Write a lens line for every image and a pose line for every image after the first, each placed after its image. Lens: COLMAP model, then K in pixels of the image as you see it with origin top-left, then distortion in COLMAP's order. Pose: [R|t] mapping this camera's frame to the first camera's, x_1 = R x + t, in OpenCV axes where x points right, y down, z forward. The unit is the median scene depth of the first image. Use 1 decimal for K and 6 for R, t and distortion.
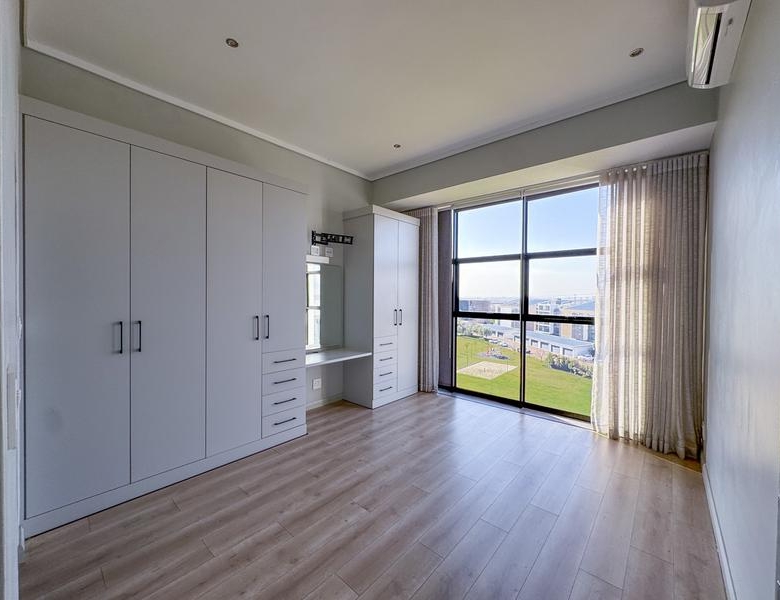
lens RADIAL K [[322.1, 0, 392.3], [0, 322.1, 296.7], [0, 0, 1]] dist [0.002550, -0.000454]
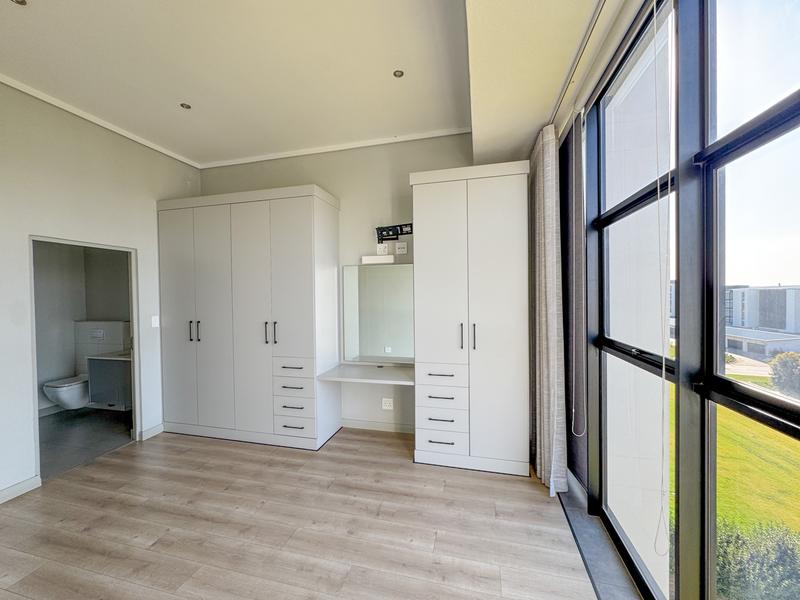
lens RADIAL K [[319.1, 0, 403.5], [0, 319.1, 297.8], [0, 0, 1]] dist [-0.007509, 0.000356]
pose [[0.444109, -0.006573, -0.895948, 0.711676], [0.013589, 0.999907, -0.000599, -0.014951], [0.895870, -0.011909, 0.444158, 0.858290]]
